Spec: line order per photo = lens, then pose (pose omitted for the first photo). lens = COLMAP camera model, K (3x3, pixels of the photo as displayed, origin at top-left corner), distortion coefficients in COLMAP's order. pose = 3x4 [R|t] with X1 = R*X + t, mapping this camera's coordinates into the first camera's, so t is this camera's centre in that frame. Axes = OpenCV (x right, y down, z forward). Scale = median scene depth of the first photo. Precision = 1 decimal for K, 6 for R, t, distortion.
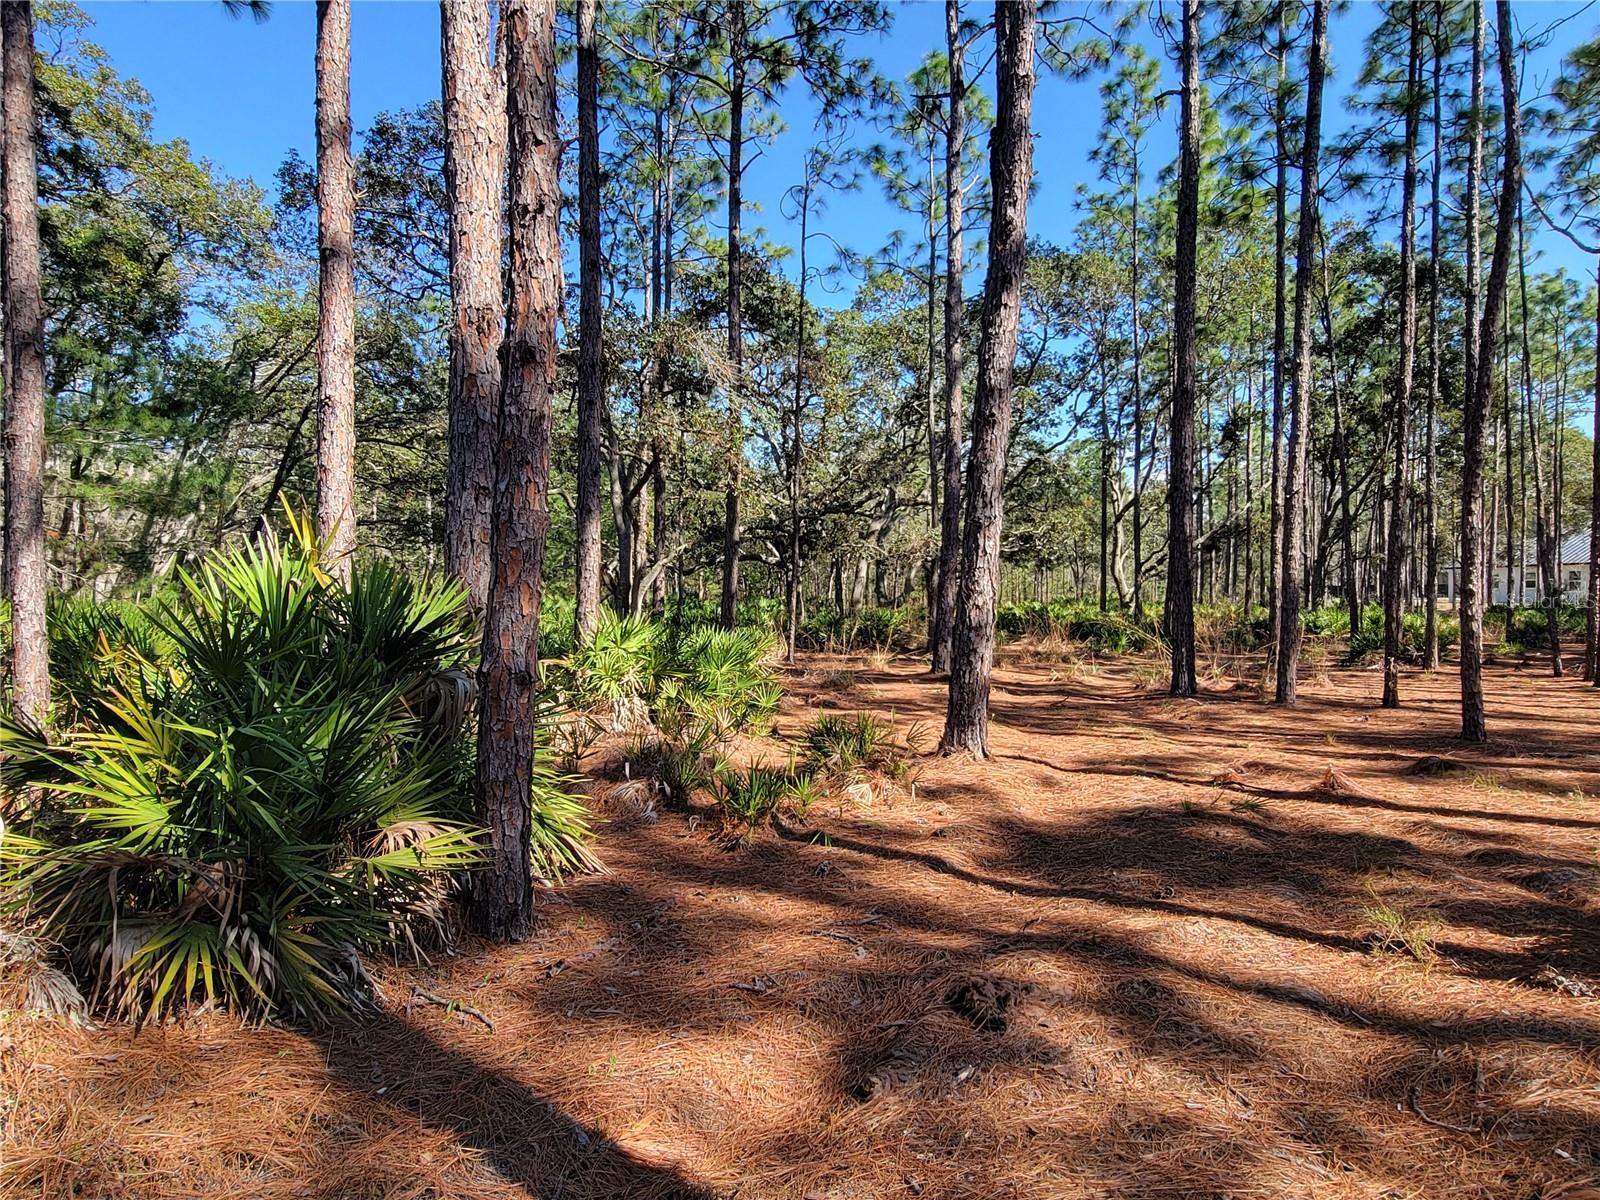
lens RADIAL K [[640.5, 0, 799.7], [0, 640.5, 596.6], [0, 0, 1]] dist [-0.001750, -0.000369]
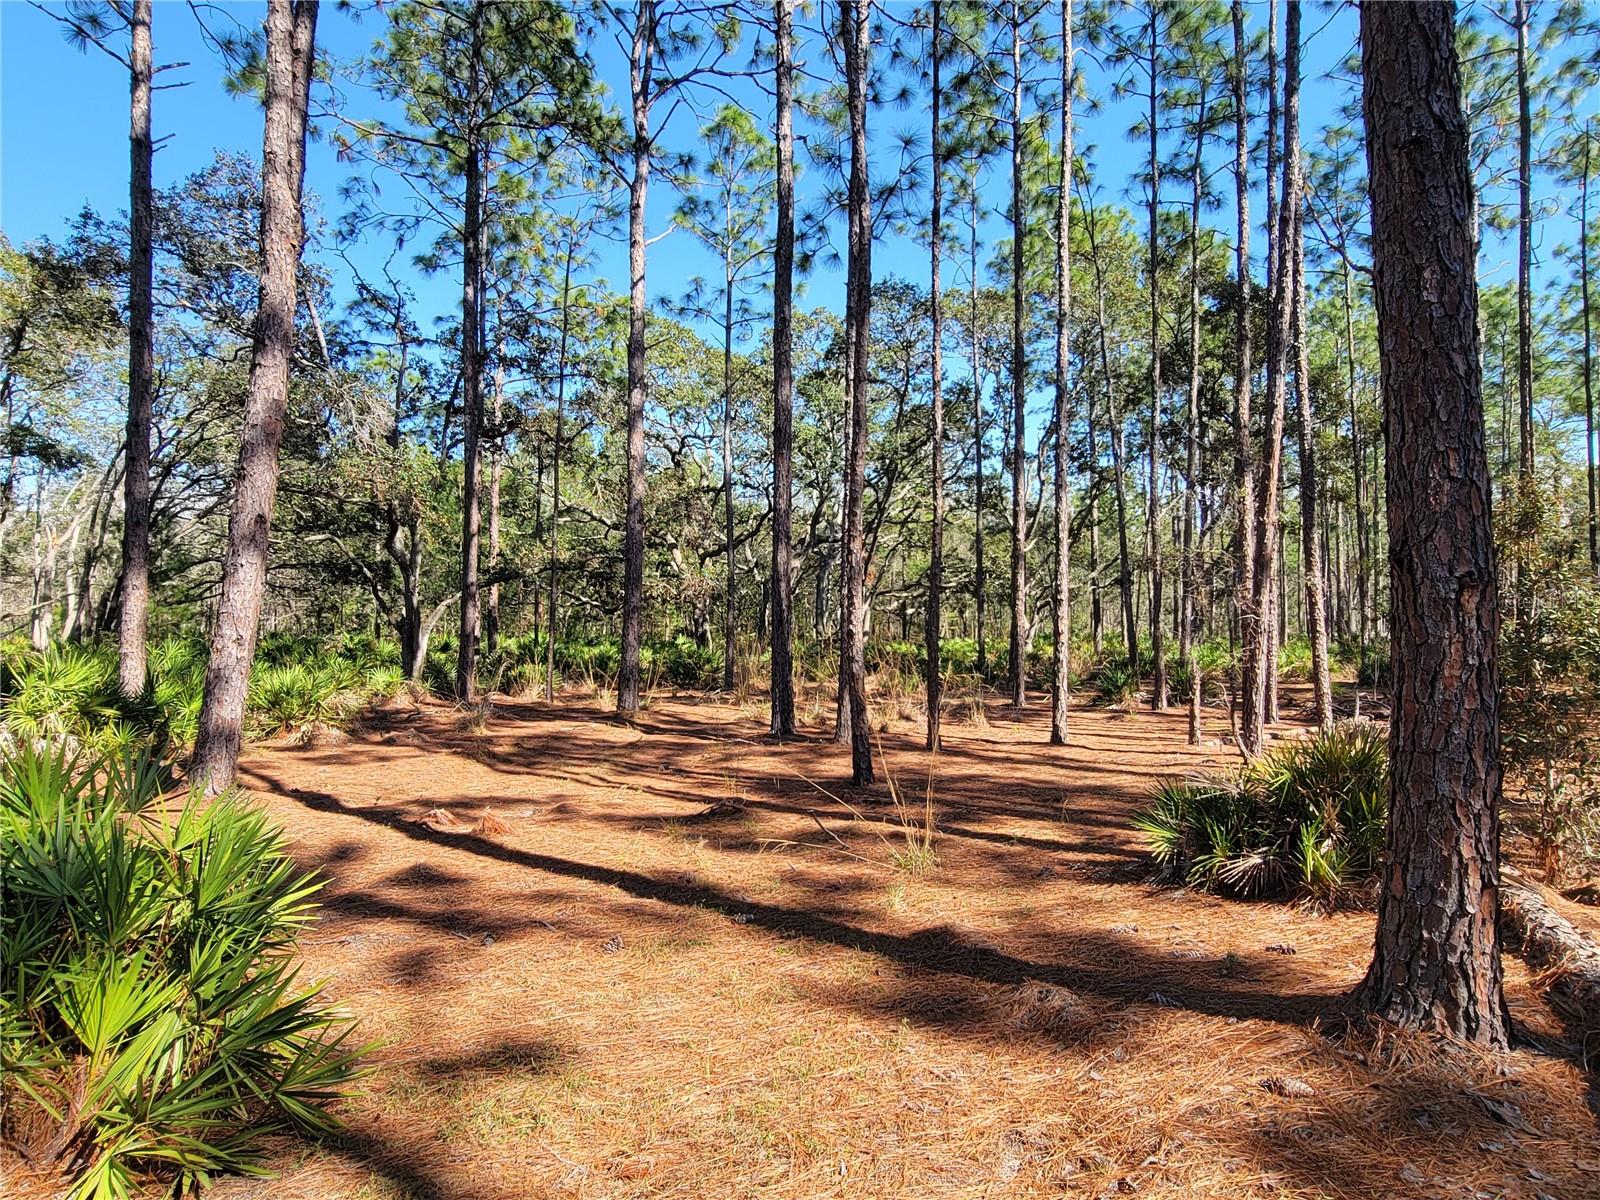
lens RADIAL K [[634.0, 0, 834.1], [0, 634.0, 621.8], [0, 0, 1]] dist [-0.001184, -0.000056]
pose [[0.997329, -0.001100, -0.073027, 0.631905], [-0.000231, 0.999834, -0.018216, -0.003247], [0.073035, 0.018184, 0.997164, 0.020289]]
